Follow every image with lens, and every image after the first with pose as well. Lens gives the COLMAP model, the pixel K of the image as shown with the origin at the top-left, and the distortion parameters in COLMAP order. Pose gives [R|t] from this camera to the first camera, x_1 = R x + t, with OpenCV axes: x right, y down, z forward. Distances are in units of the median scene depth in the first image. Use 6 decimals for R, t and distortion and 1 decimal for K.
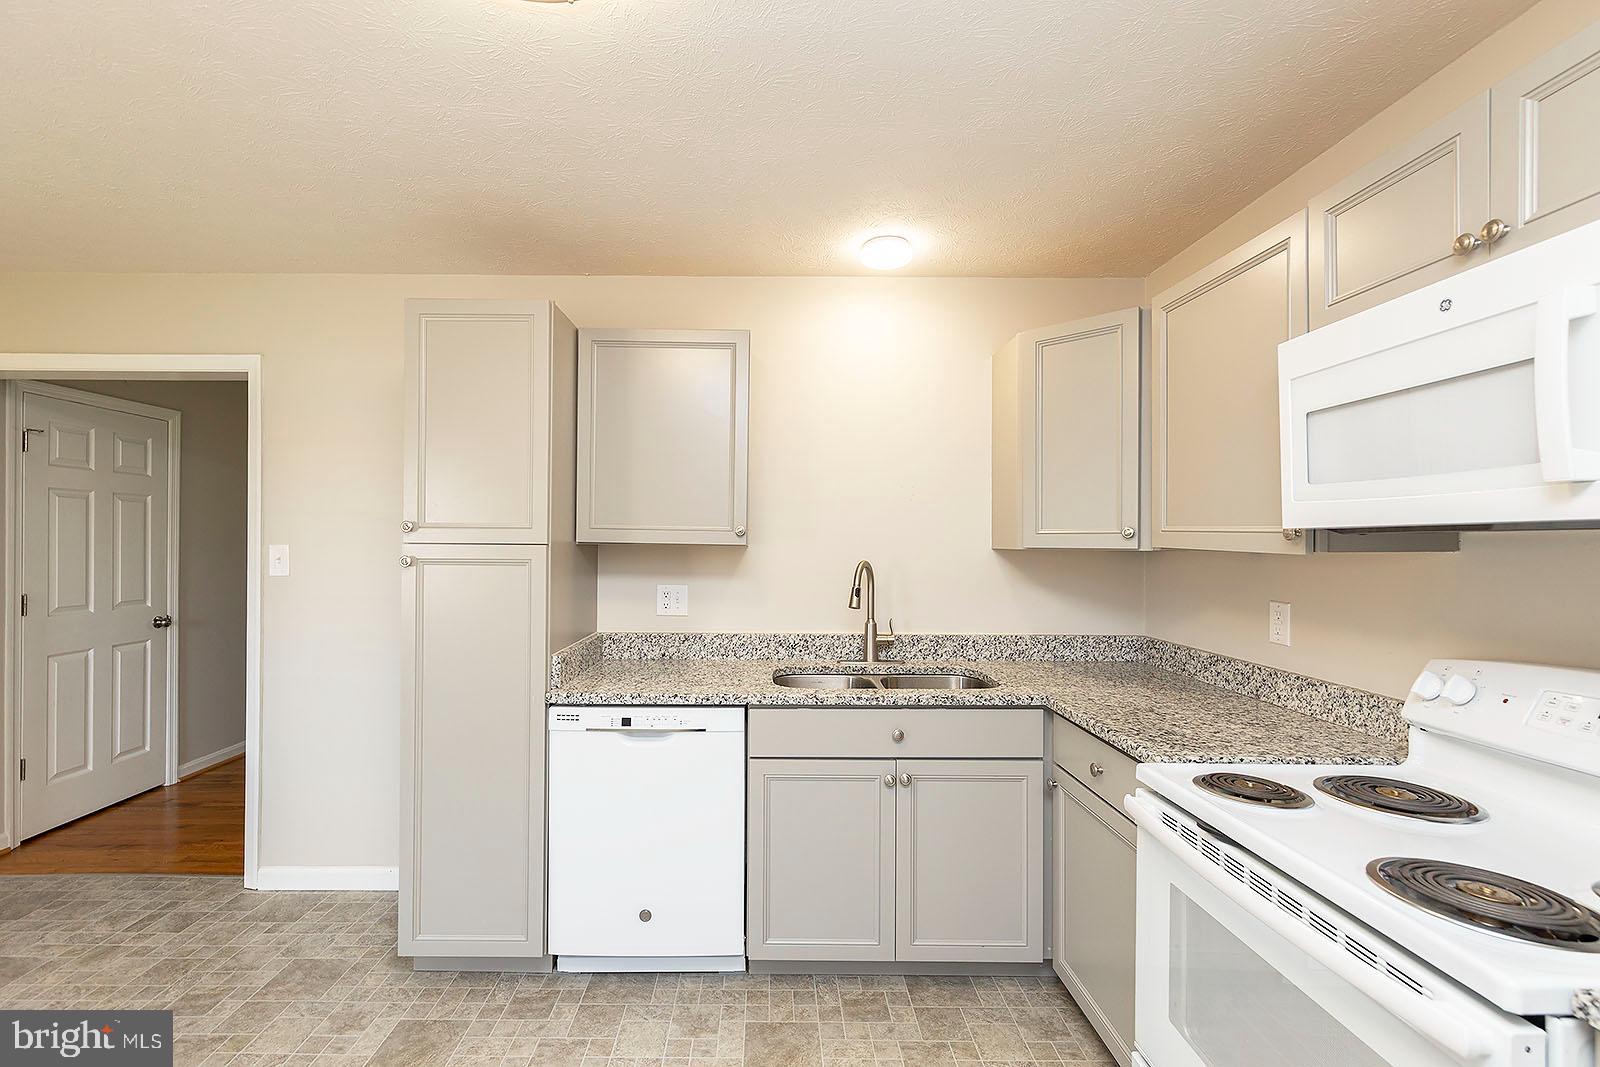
lens RADIAL K [[697.0, 0, 791.9], [0, 697.0, 544.9], [0, 0, 1]] dist [0.003092, 0.000267]
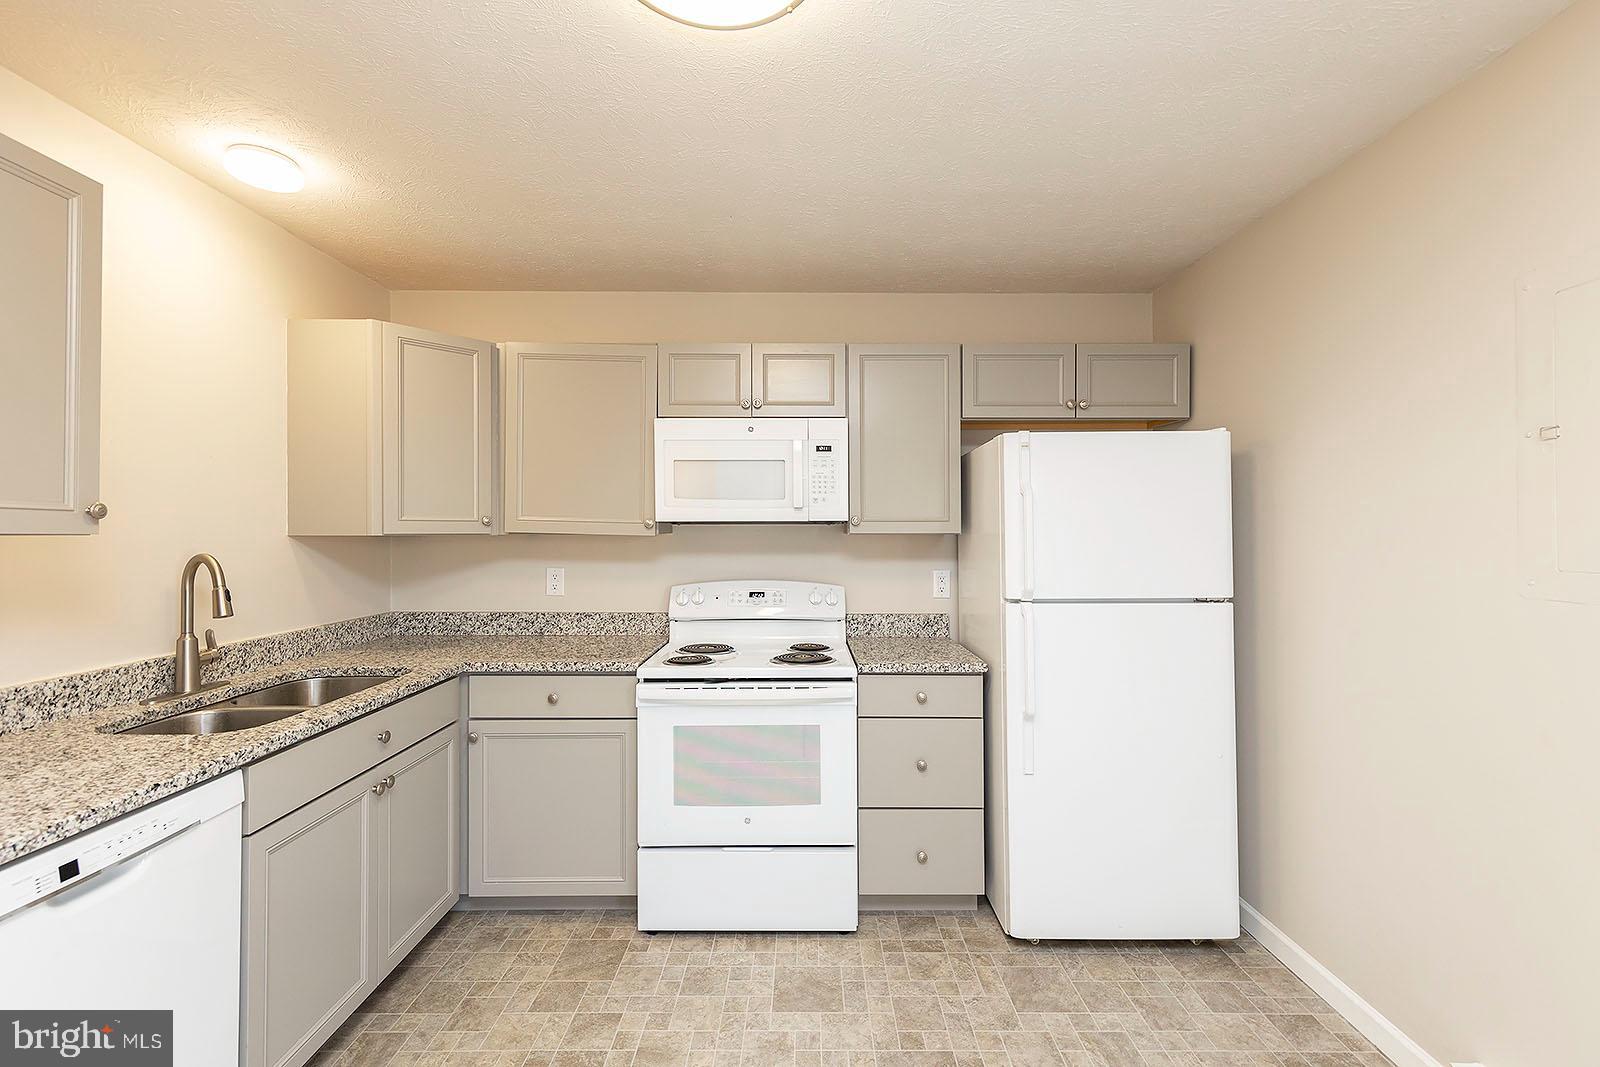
lens RADIAL K [[739.0, 0, 805.0], [0, 739.0, 527.9], [0, 0, 1]] dist [0.007229, -0.000290]
pose [[-0.004549, -0.003026, 0.999985, -0.777254], [0.000553, 0.999995, 0.003028, -0.007772], [-0.999989, 0.000567, -0.004547, 0.411246]]
